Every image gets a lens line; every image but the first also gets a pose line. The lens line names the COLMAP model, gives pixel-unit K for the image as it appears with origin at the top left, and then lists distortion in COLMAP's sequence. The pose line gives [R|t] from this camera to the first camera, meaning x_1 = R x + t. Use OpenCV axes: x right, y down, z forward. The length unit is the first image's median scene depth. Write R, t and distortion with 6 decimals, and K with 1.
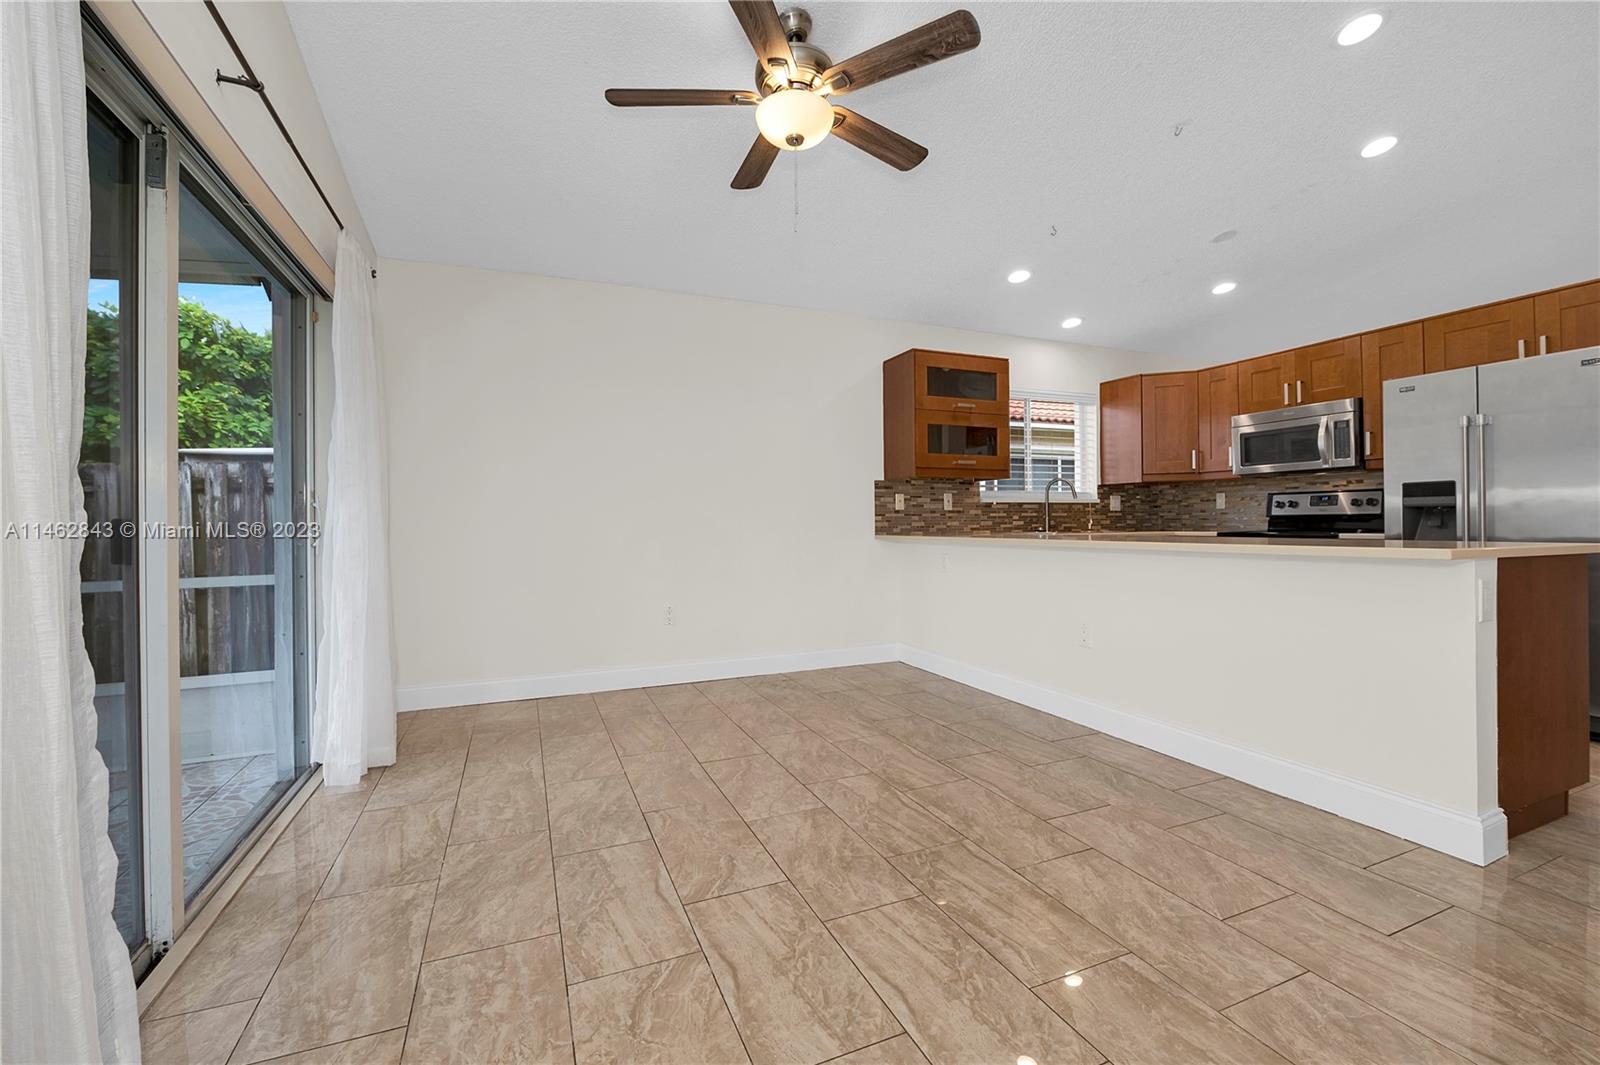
lens RADIAL K [[654.2, 0, 813.5], [0, 654.2, 515.4], [0, 0, 1]] dist [-0.005324, 0.000514]
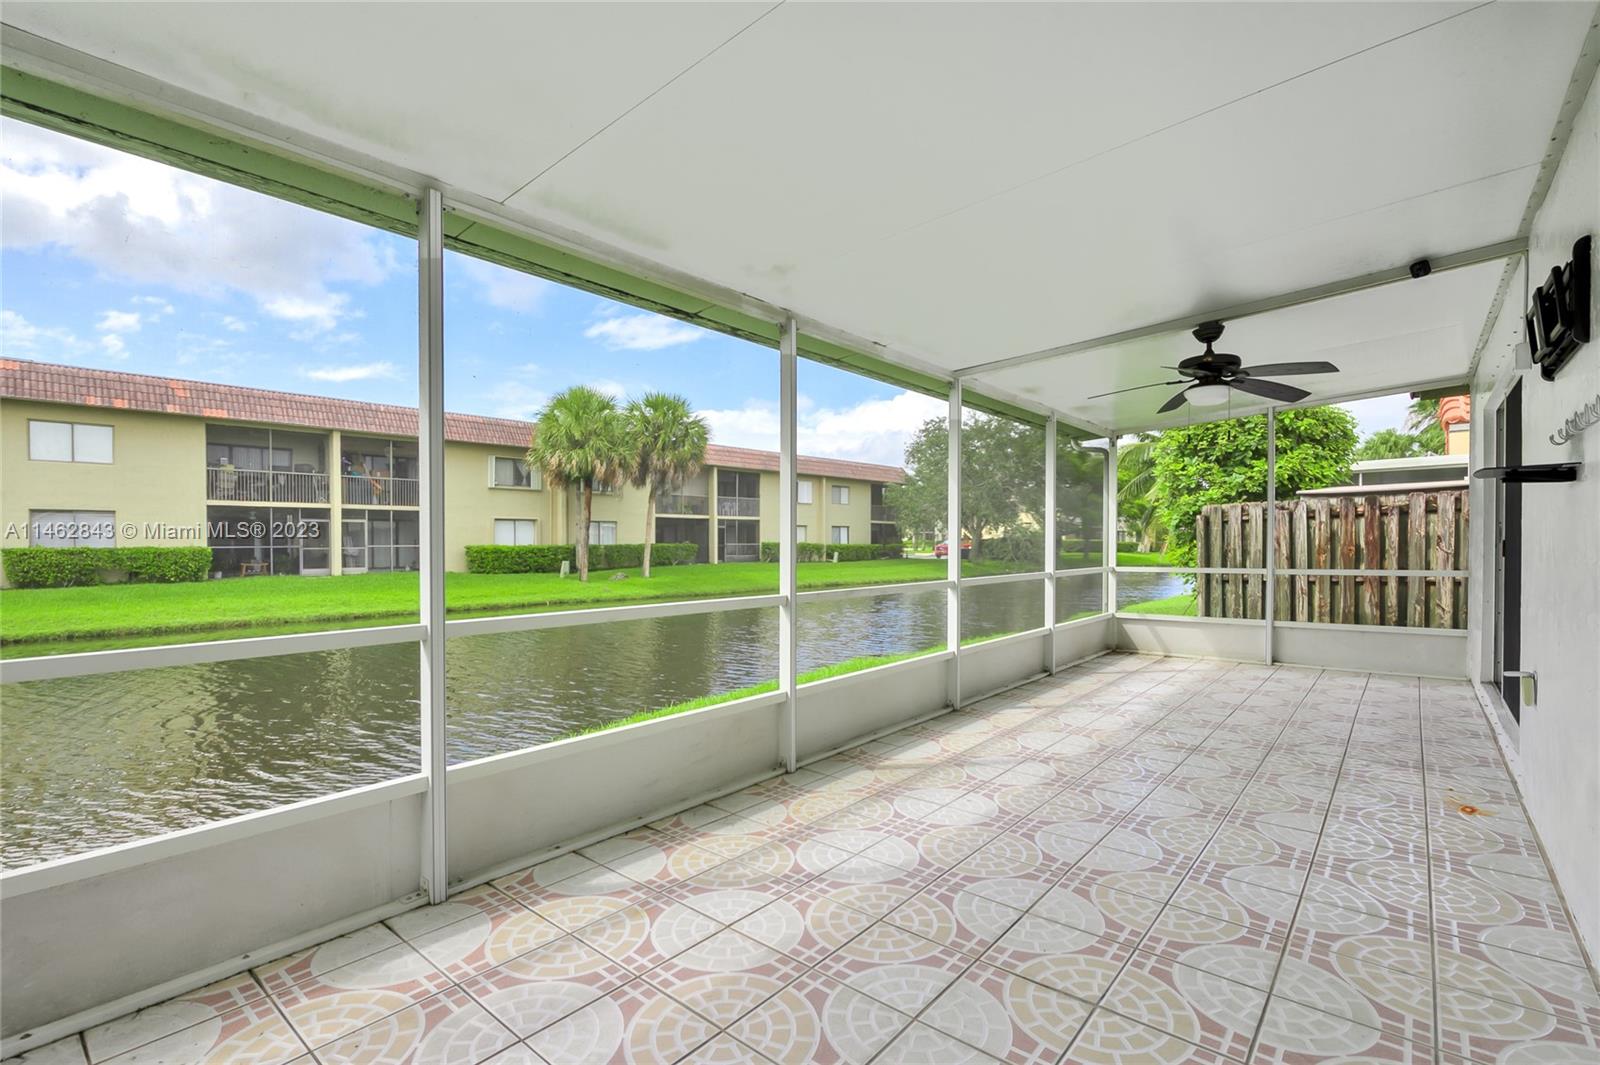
lens RADIAL K [[748.7, 0, 791.1], [0, 748.7, 536.6], [0, 0, 1]] dist [-0.002765, -0.001104]
pose [[0.467502, 0.004684, -0.883979, 0.058827], [0.002745, 0.999973, 0.006751, -0.007706], [0.883988, -0.005582, 0.467477, -0.991497]]
